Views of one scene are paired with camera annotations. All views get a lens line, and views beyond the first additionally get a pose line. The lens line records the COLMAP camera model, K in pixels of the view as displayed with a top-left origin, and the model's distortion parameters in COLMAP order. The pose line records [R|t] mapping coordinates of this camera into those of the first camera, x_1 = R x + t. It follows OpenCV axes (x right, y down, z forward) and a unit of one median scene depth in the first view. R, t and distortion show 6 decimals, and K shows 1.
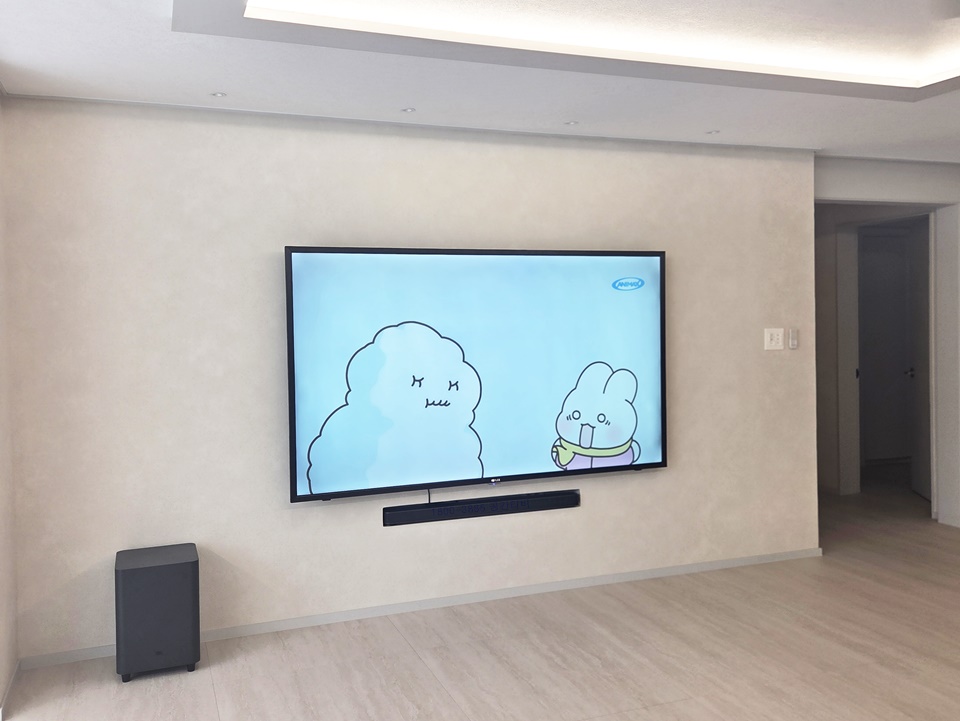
lens RADIAL K [[828.1, 0, 463.1], [0, 828.1, 346.0], [0, 0, 1]] dist [0.055136, -0.037759]
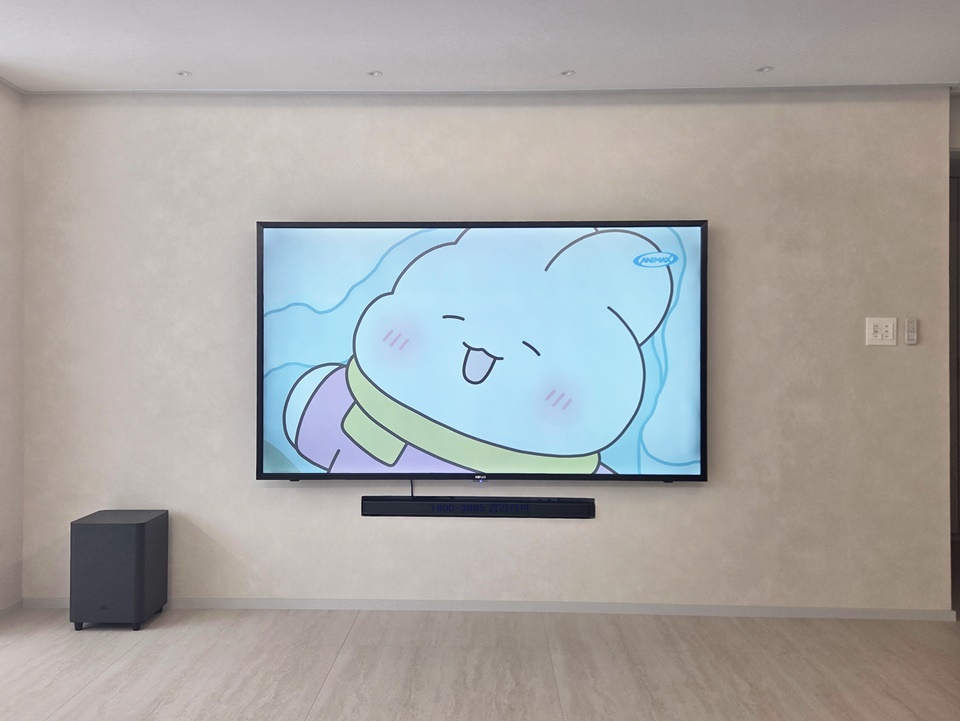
lens RADIAL K [[828.1, 0, 463.3], [0, 828.1, 361.1], [0, 0, 1]] dist [0.055136, -0.037759]
pose [[0.926871, 0.020826, -0.374802, 0.355082], [-0.029741, 0.999395, -0.018018, 0.052323], [0.374200, 0.027847, 0.926930, 0.153011]]
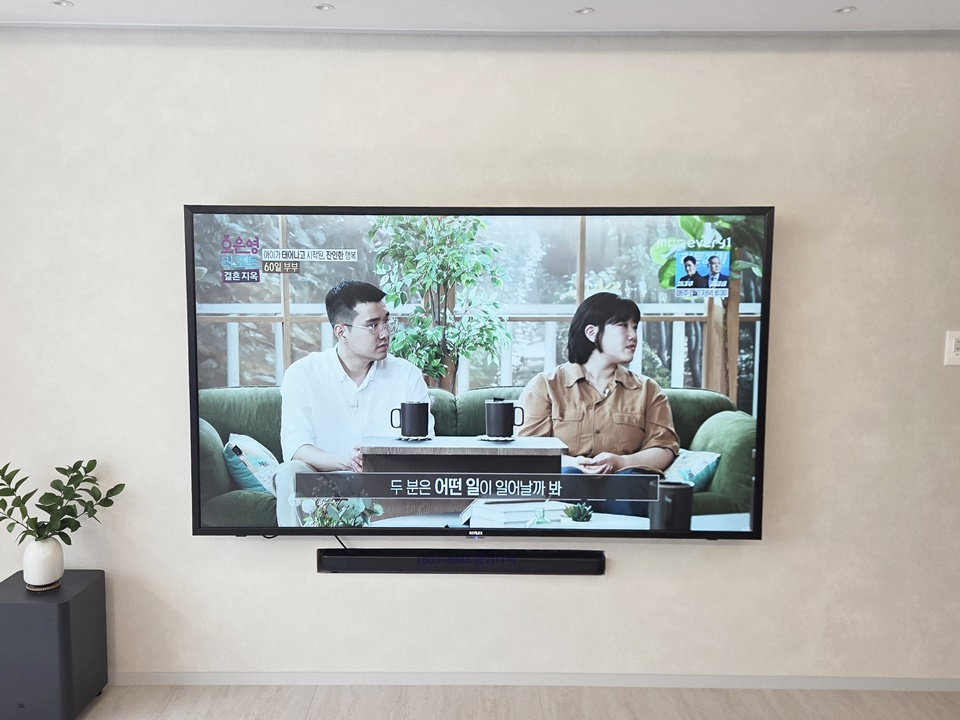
lens RADIAL K [[828.1, 0, 468.4], [0, 828.1, 365.3], [0, 0, 1]] dist [0.055136, -0.037759]
pose [[0.939112, 0.059905, -0.338348, 0.277085], [-0.032518, 0.995760, 0.086047, -0.043631], [0.342068, -0.069805, 0.937079, 0.329538]]
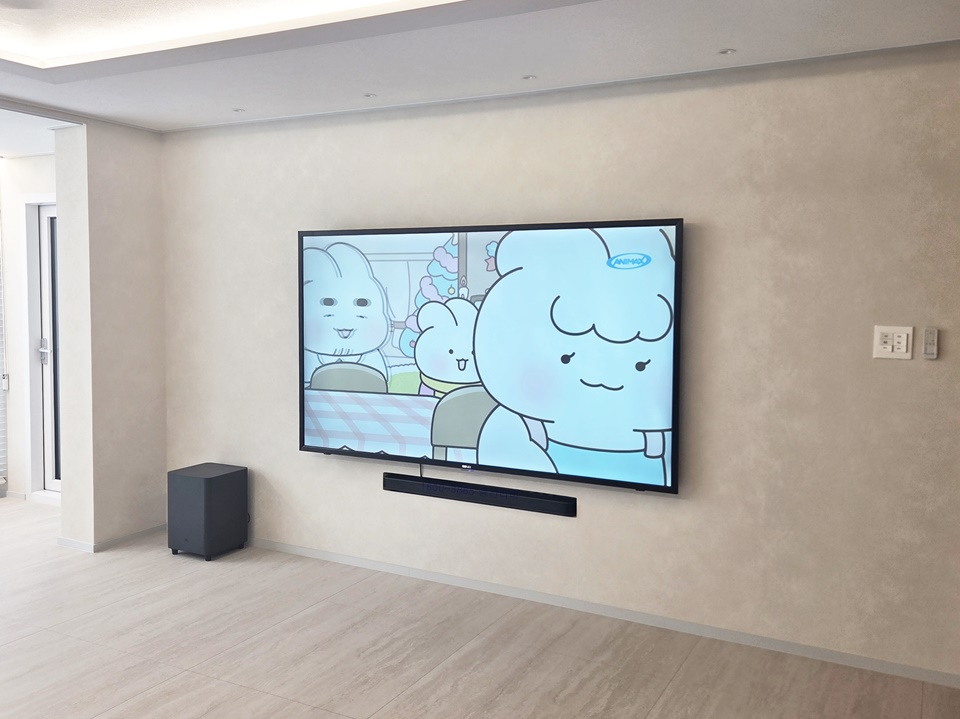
lens RADIAL K [[828.1, 0, 488.3], [0, 828.1, 352.2], [0, 0, 1]] dist [0.055136, -0.037759]
pose [[0.674505, 0.075988, -0.734350, 0.749420], [-0.045264, 0.997074, 0.061599, -0.031140], [0.736882, -0.008309, 0.675971, 0.366216]]
